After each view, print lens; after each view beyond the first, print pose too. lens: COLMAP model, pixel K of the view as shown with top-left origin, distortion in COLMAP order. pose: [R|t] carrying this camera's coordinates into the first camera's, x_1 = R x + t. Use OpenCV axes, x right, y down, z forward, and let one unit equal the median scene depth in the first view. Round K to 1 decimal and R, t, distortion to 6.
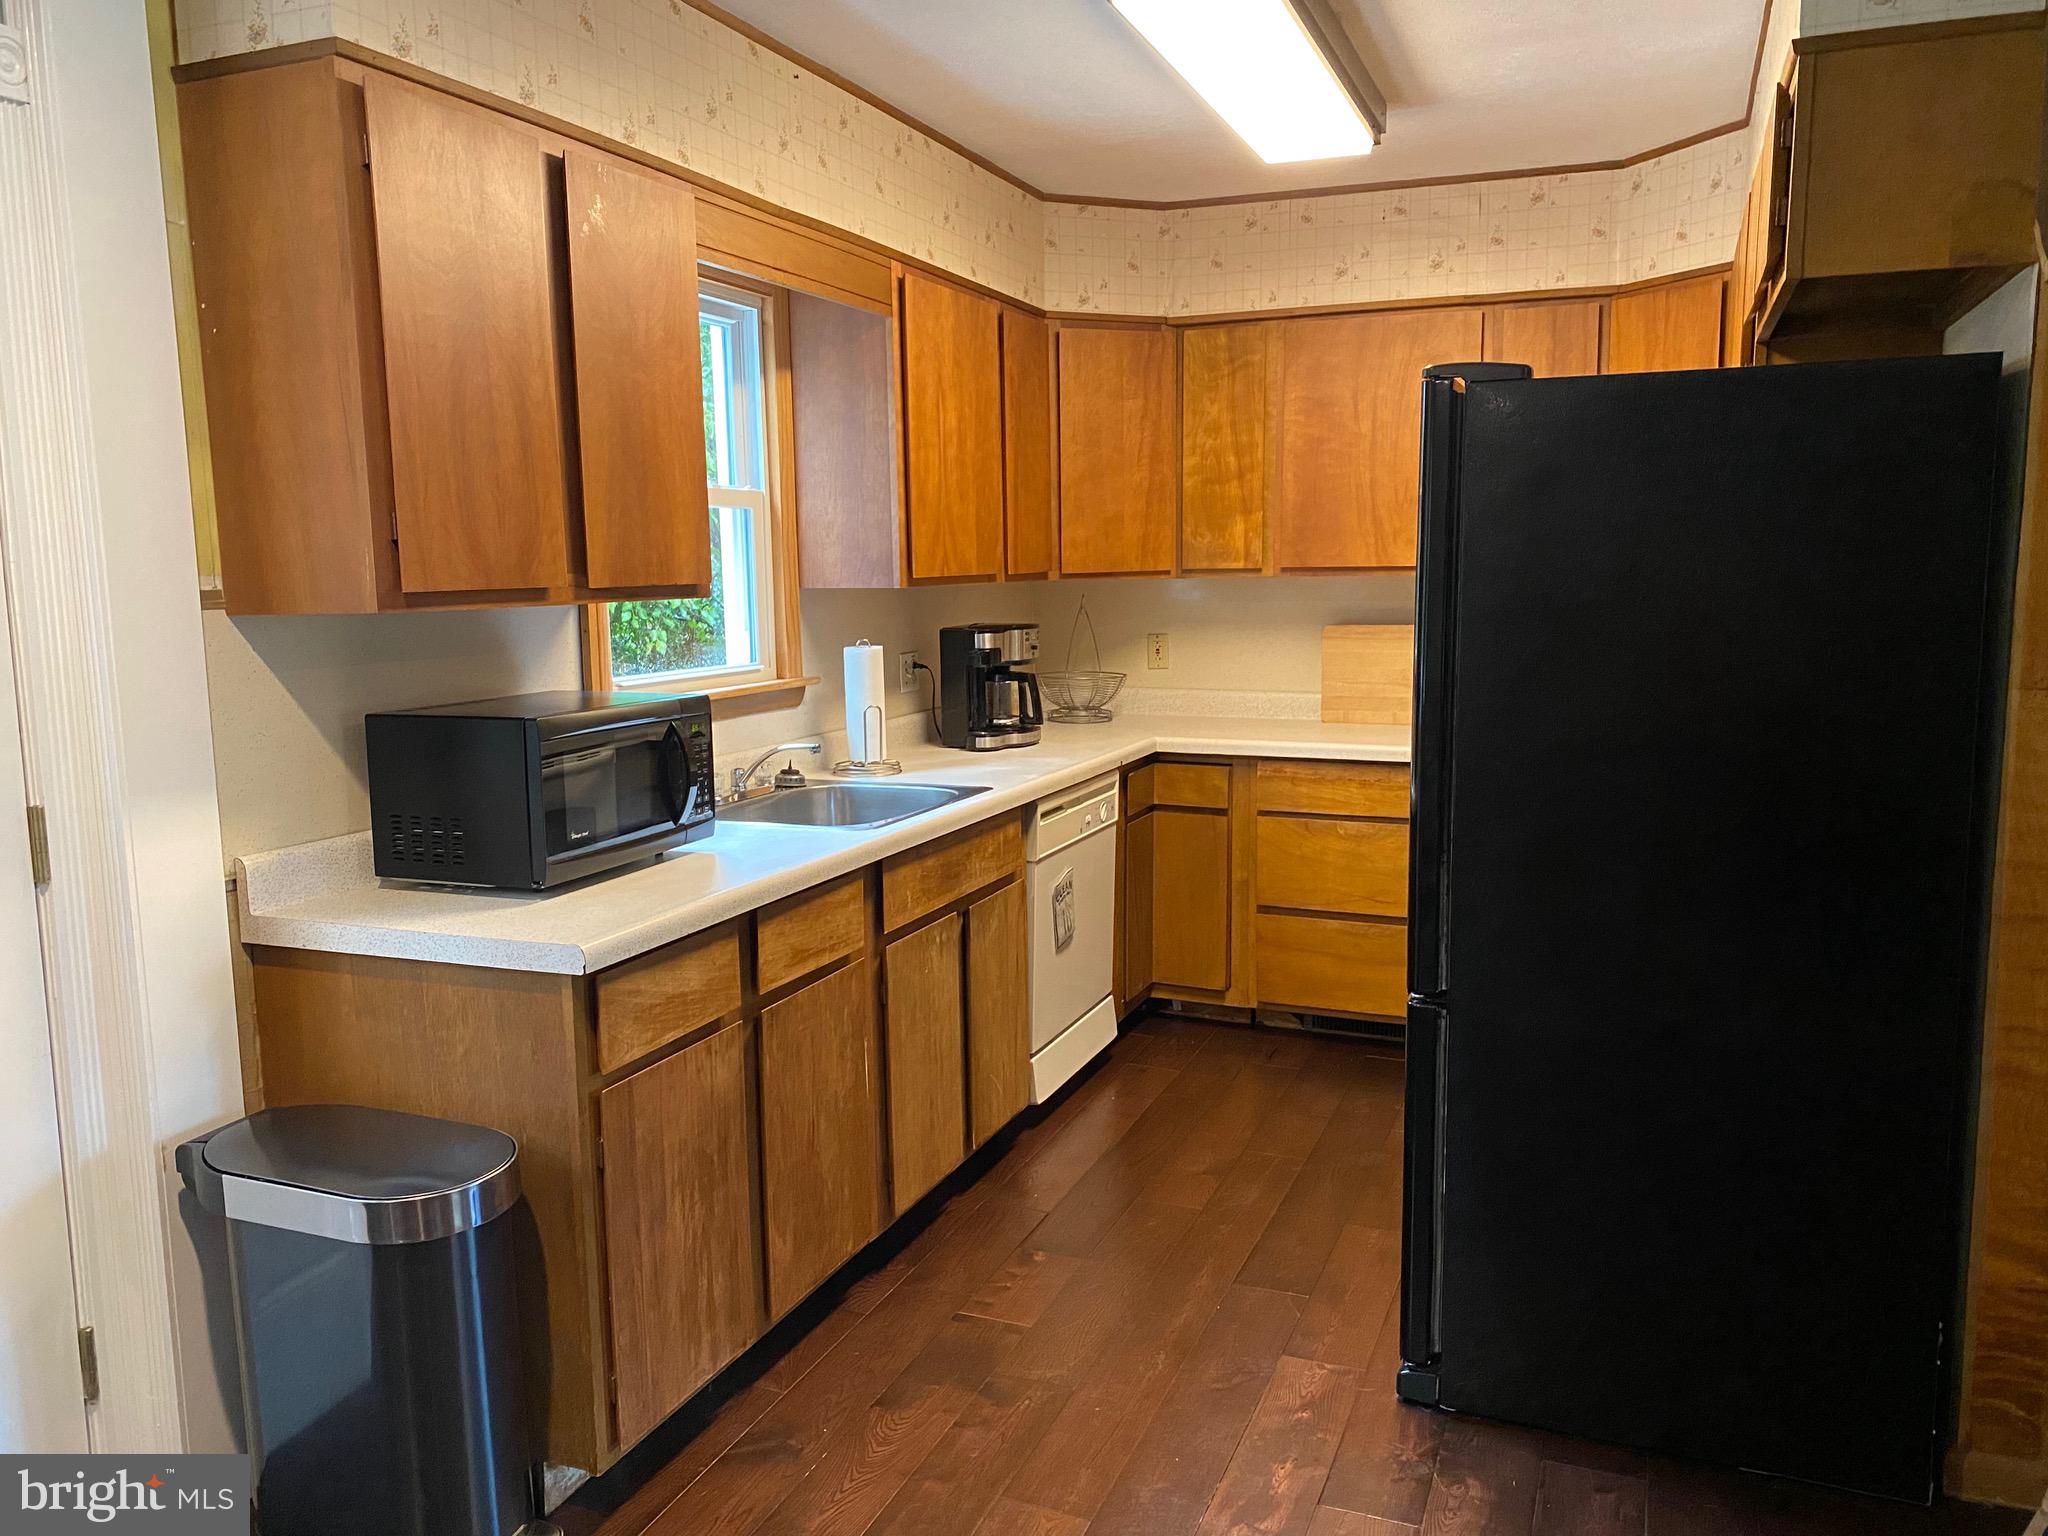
lens RADIAL K [[1553.1, 0, 1018.5], [0, 1553.1, 771.0], [0, 0, 1]] dist [0.005958, 0.000291]
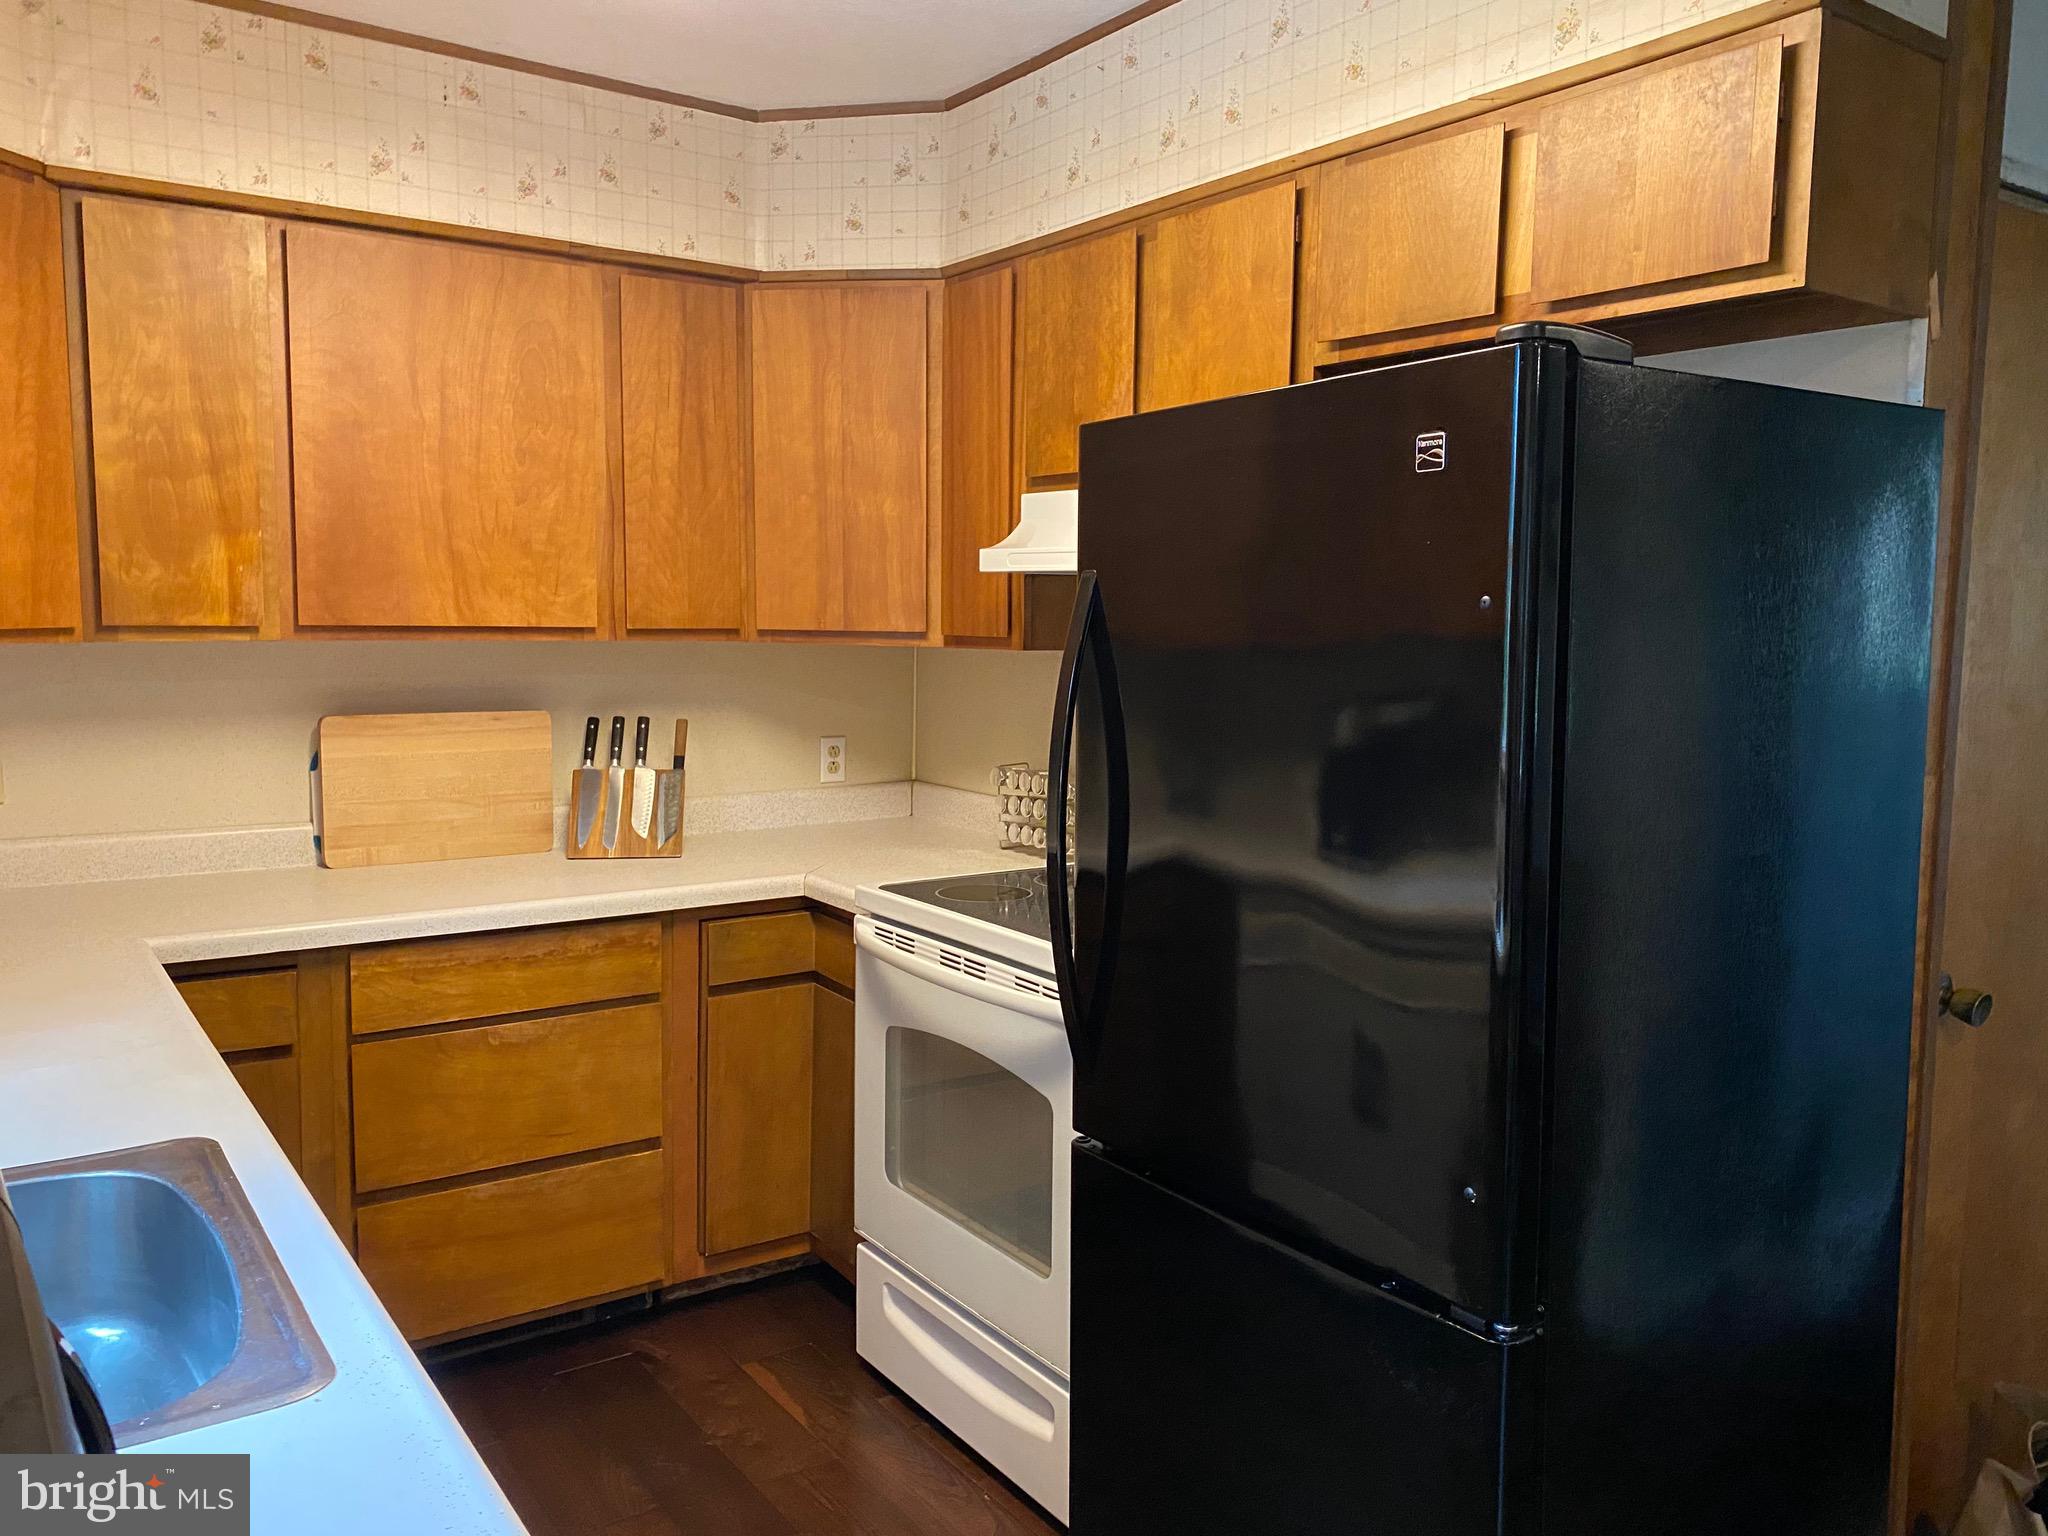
lens RADIAL K [[1553.1, 0, 1023.3], [0, 1553.1, 767.0], [0, 0, 1]] dist [0.005958, 0.000291]
pose [[0.553520, -0.059549, 0.830704, -0.181964], [0.096520, 0.995306, 0.007035, -0.053071], [-0.827224, 0.076286, 0.556669, 0.432700]]
